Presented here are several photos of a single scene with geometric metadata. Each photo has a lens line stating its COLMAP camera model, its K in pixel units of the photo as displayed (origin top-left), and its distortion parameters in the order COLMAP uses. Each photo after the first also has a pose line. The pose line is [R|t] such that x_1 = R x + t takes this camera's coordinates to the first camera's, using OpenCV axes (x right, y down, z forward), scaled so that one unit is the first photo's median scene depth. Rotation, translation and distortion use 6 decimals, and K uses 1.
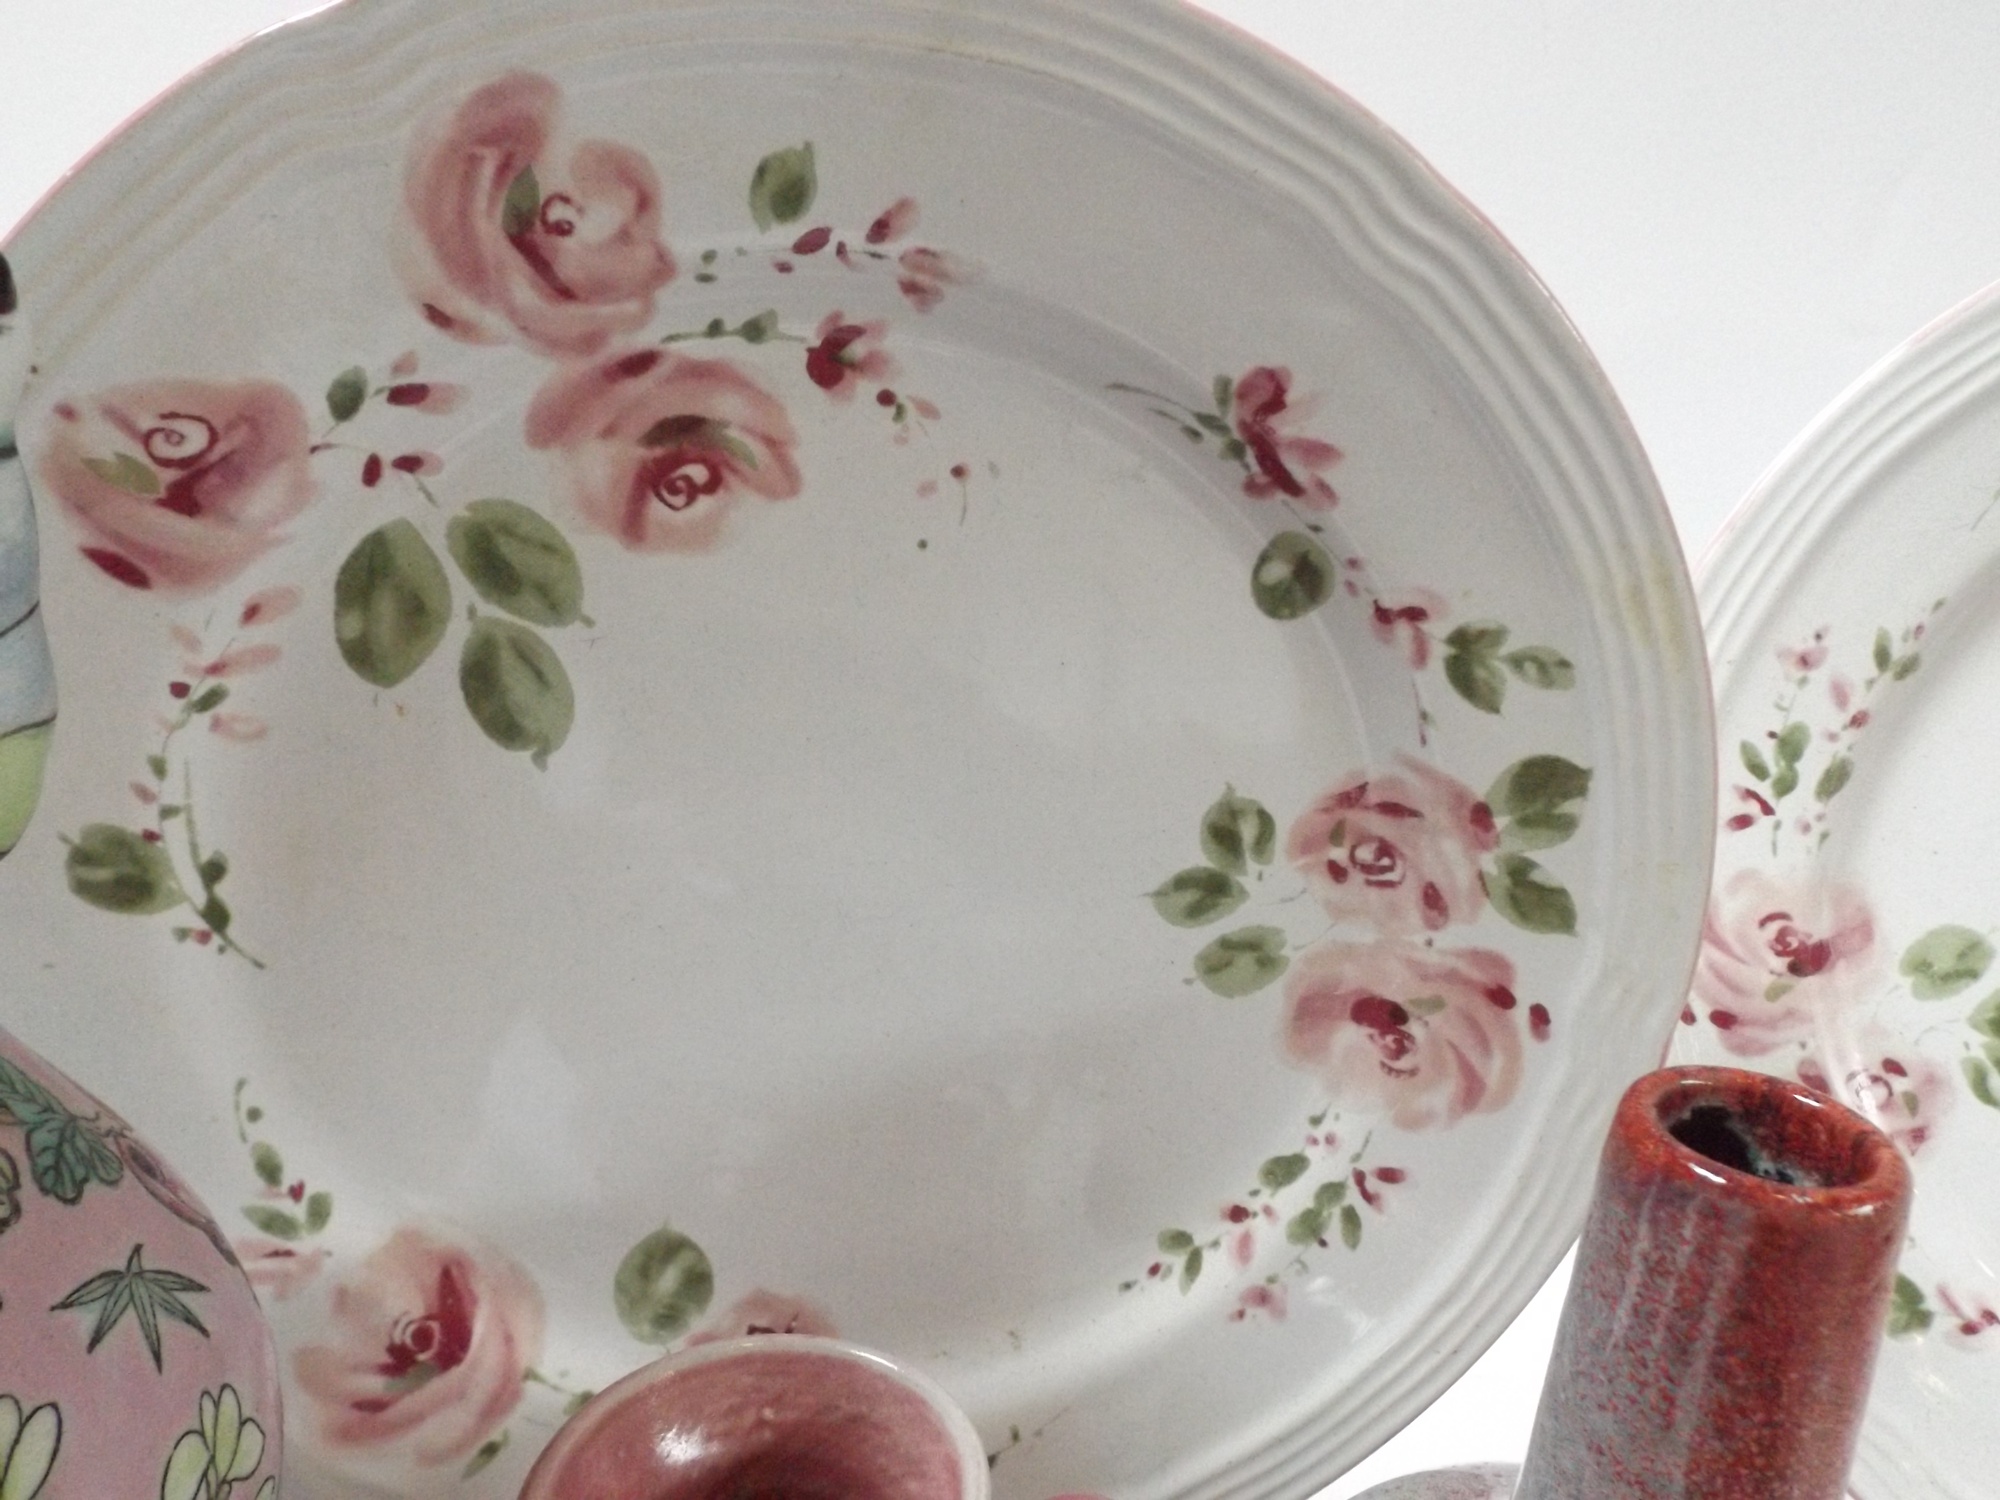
lens RADIAL K [[1432.9, 0, 996.3], [0, 1432.9, 749.0], [0, 0, 1]] dist [0.008574, -0.017635]
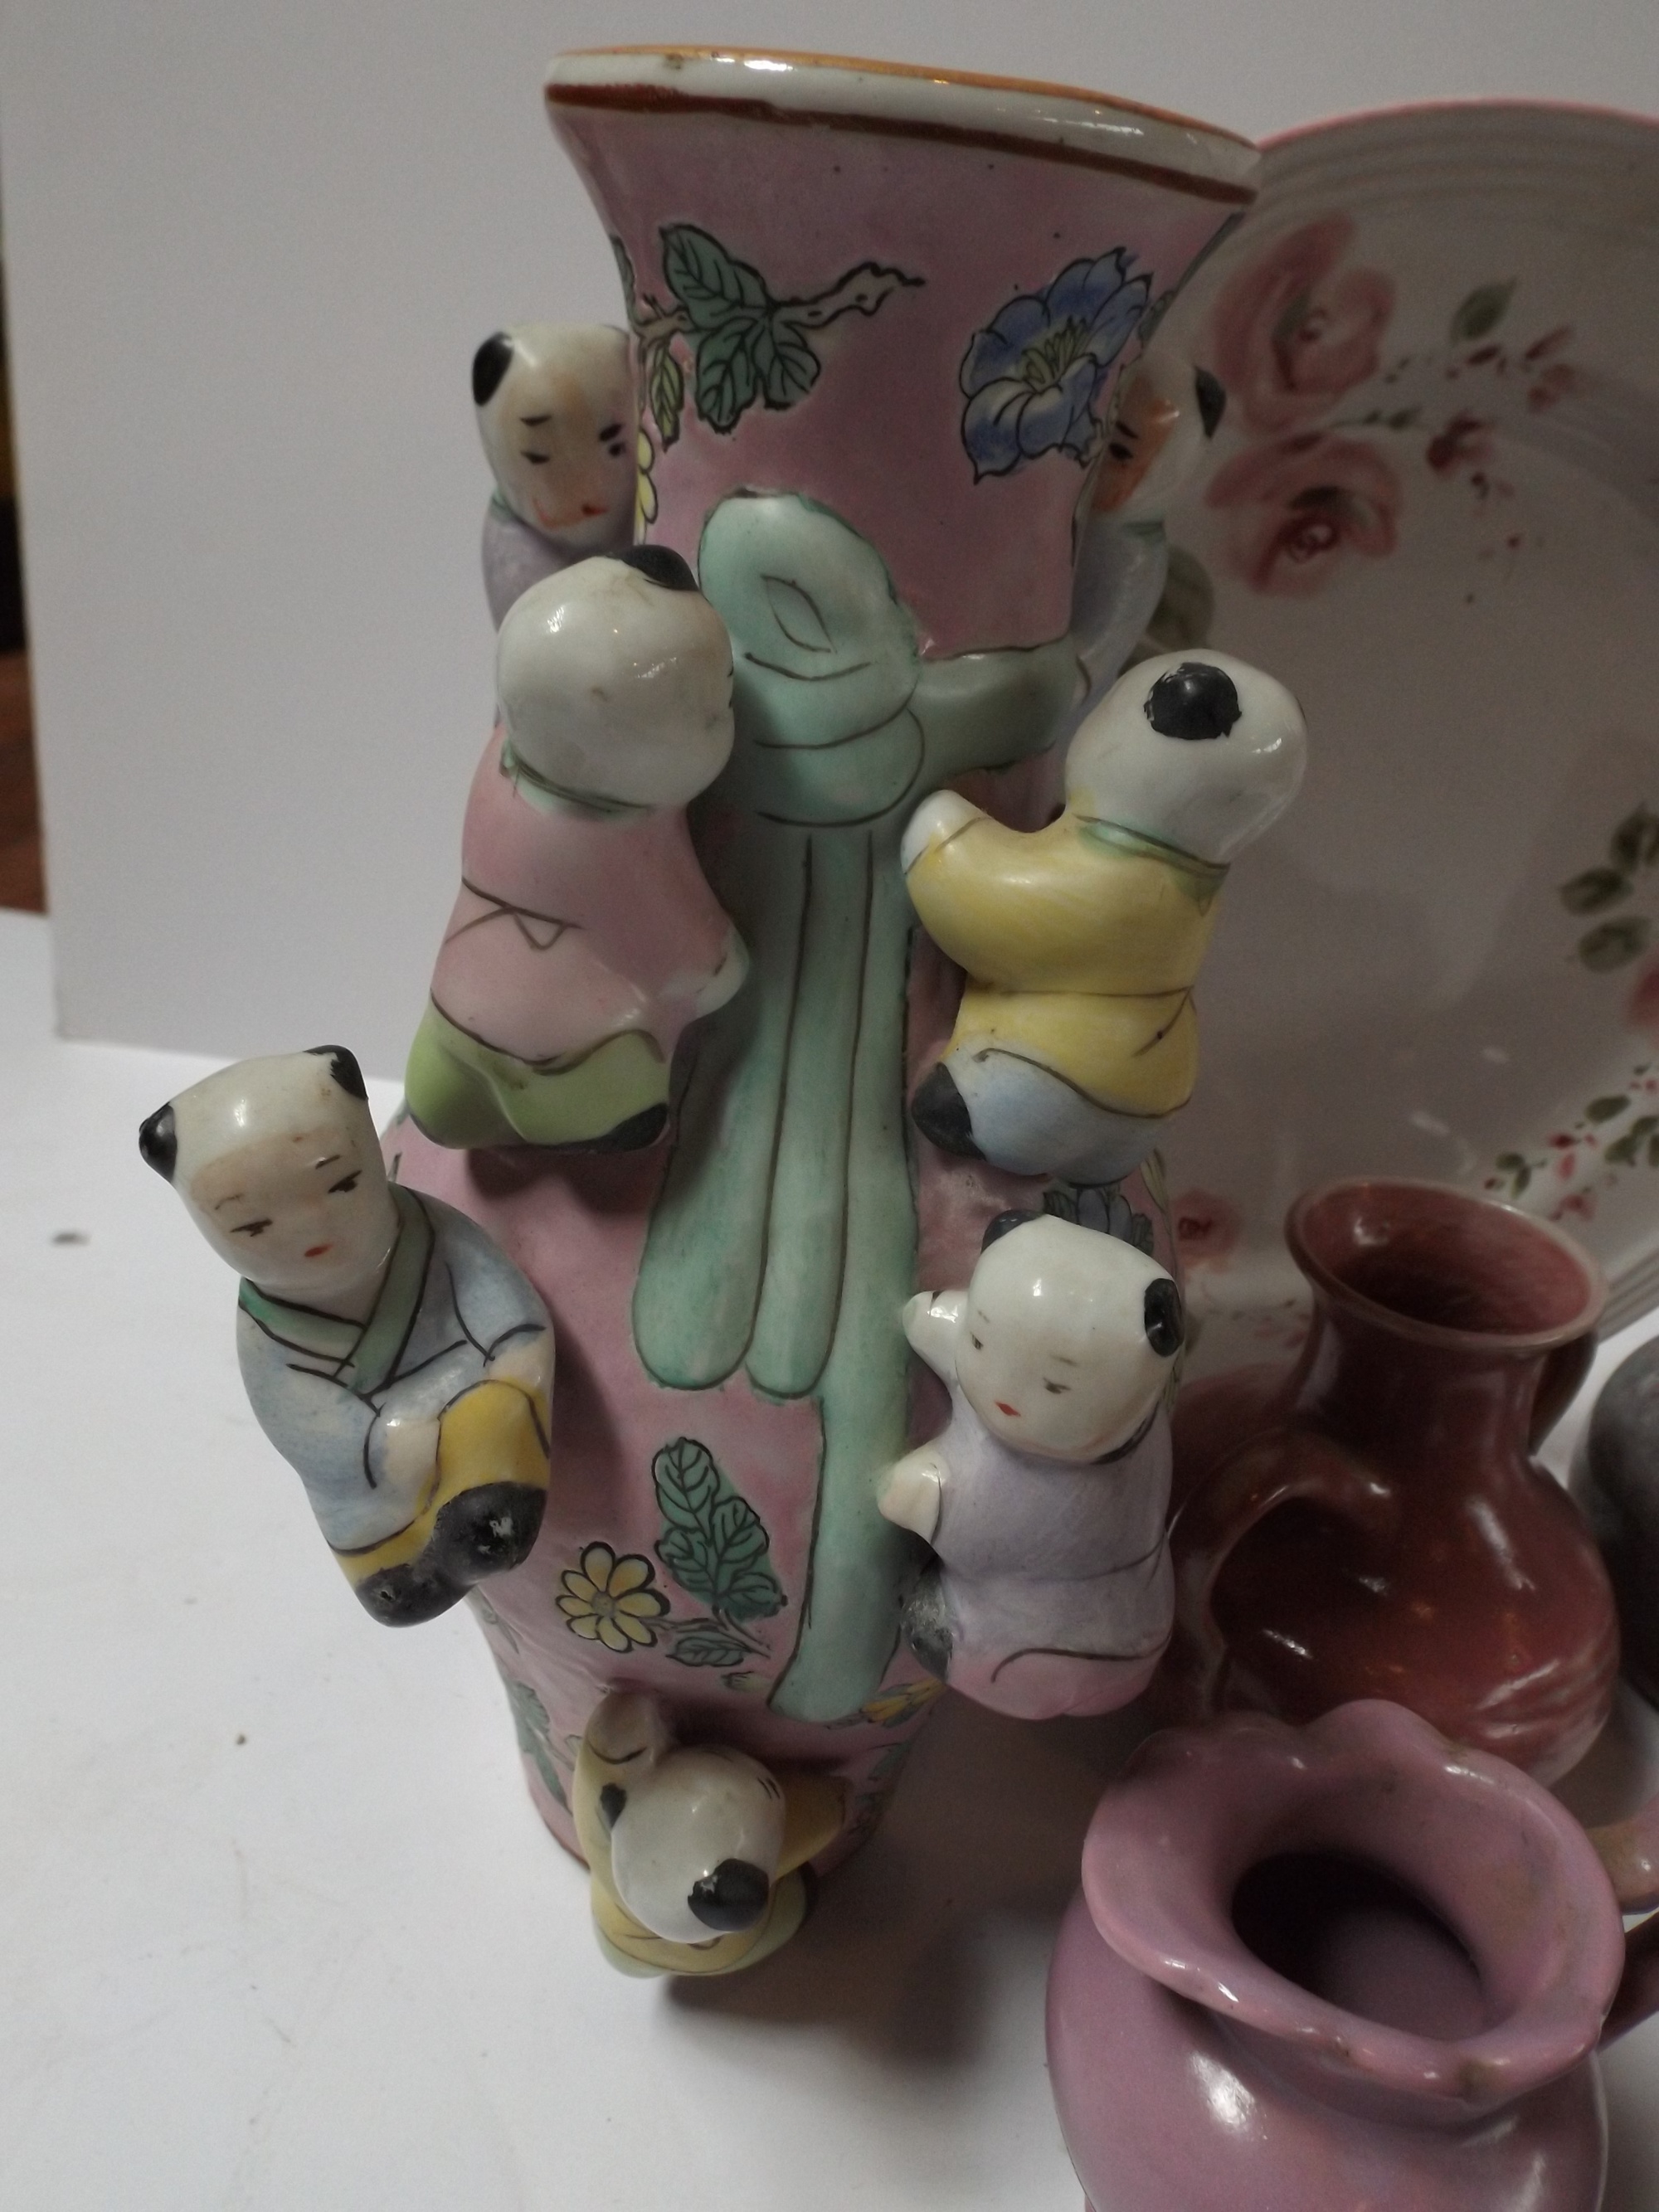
lens RADIAL K [[1587.8, 0, 829.5], [0, 1587.8, 1106.0], [0, 0, 1]] dist [0.017779, -0.030349]
pose [[0.997533, 0.029164, 0.063850, -0.622083], [-0.040560, 0.981863, 0.185201, 0.054303], [-0.057291, -0.187334, 0.980624, -0.394376]]
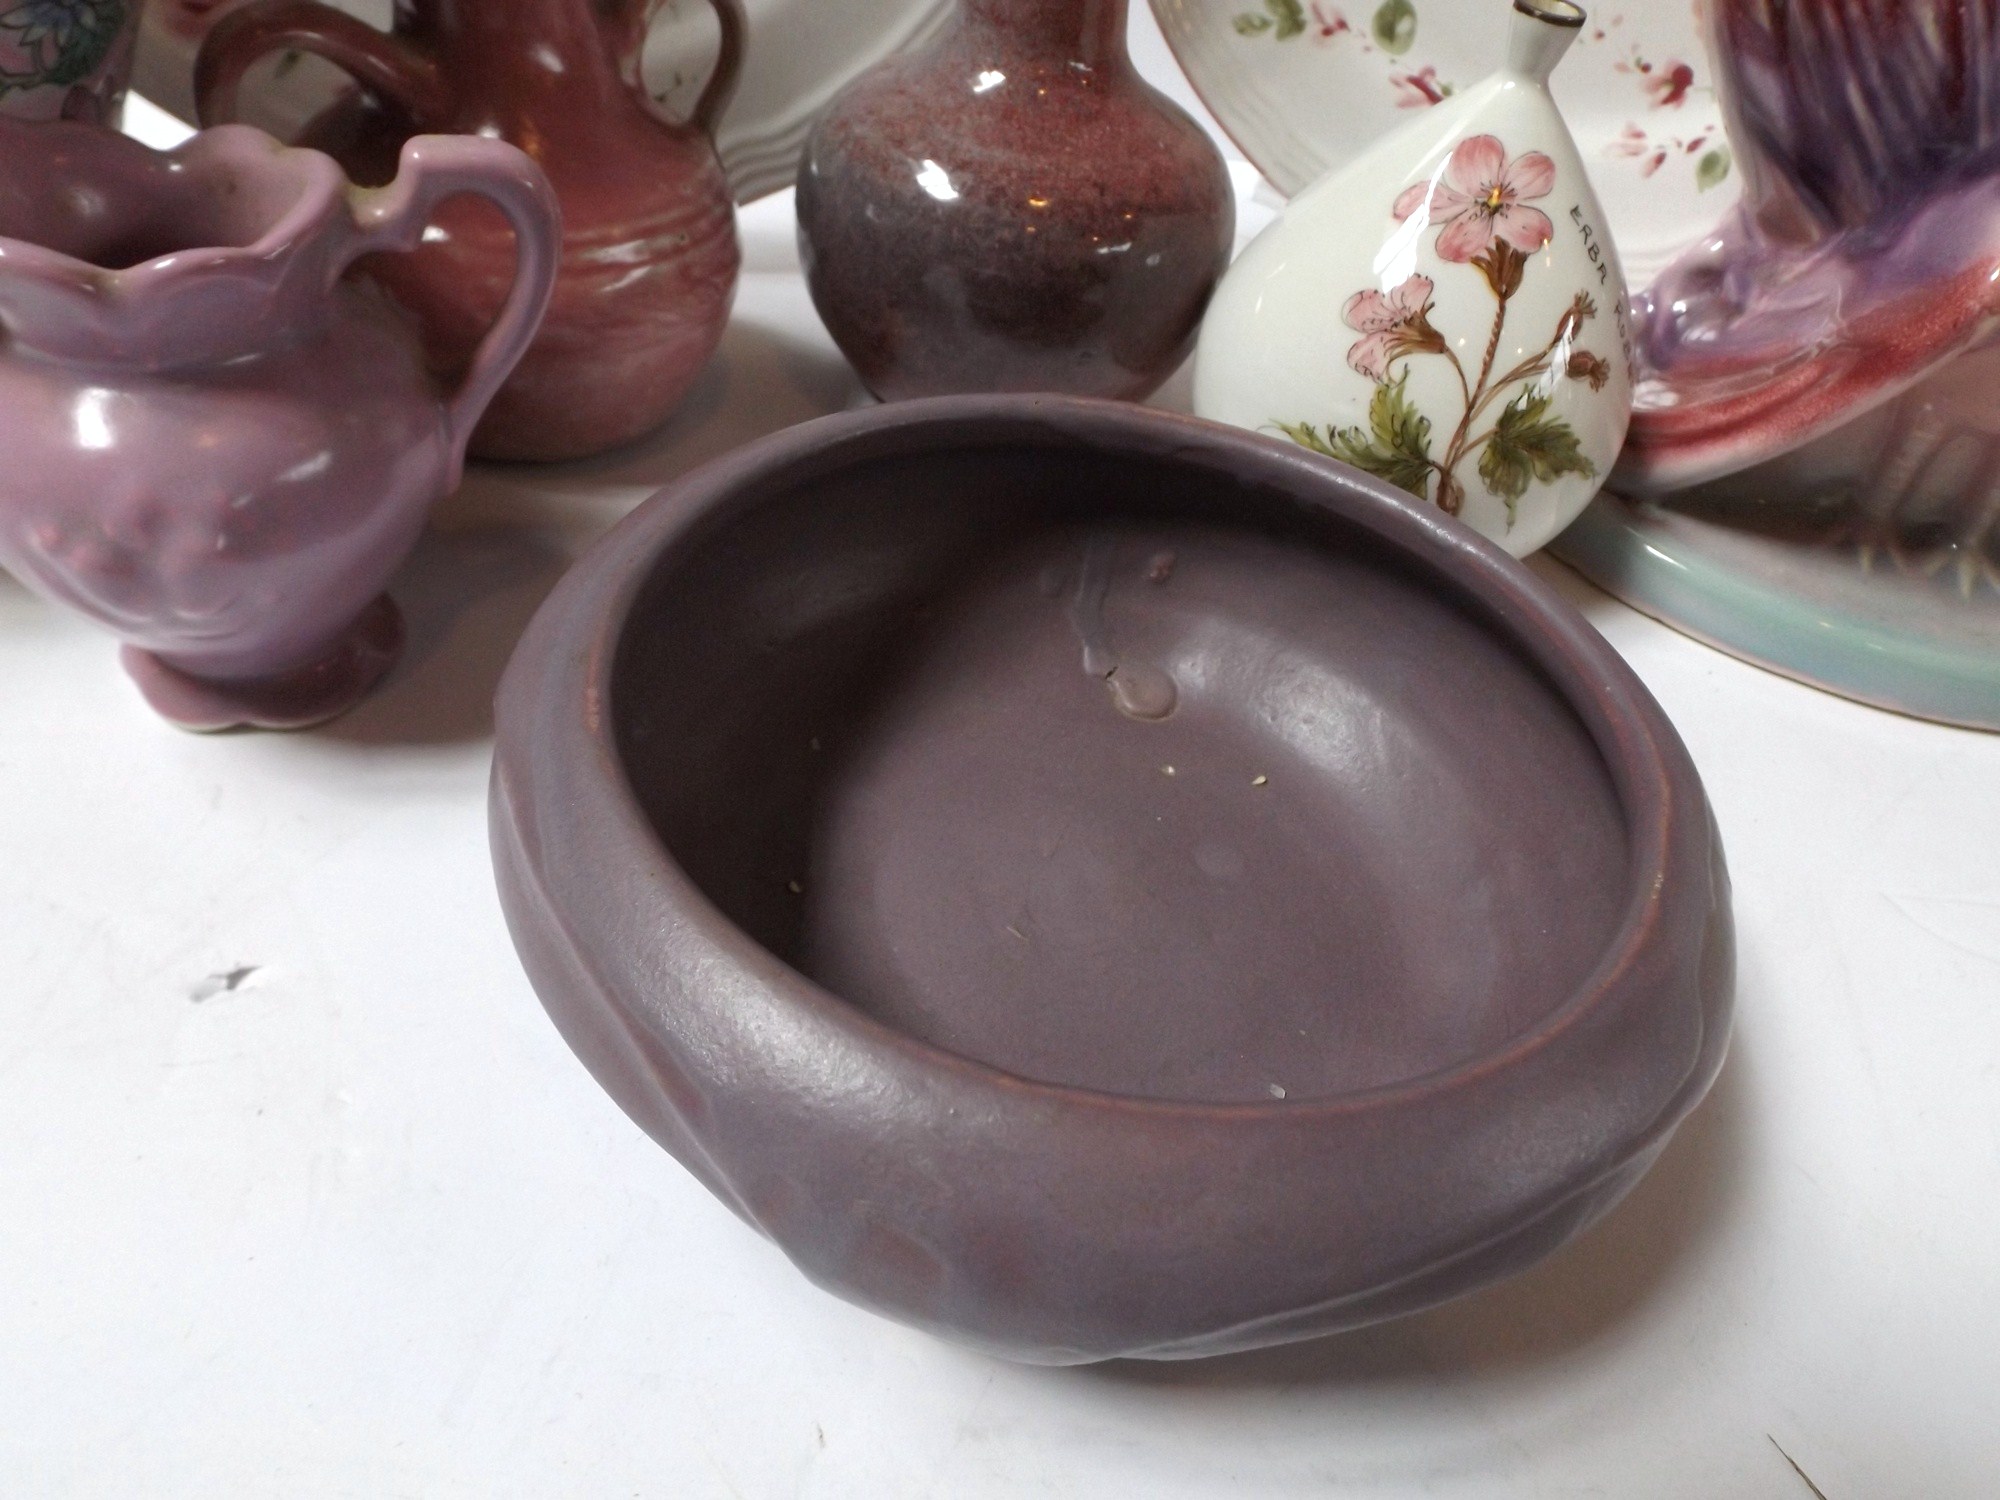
lens RADIAL K [[1435.6, 0, 1000.0], [0, 1435.6, 750.0], [0, 0, 1]] dist [0.017779, -0.030349]
pose [[0.987714, -0.038397, 0.151481, 0.093457], [-0.028288, 0.909399, 0.414962, 0.514154], [-0.153690, -0.414149, 0.897140, -0.658229]]
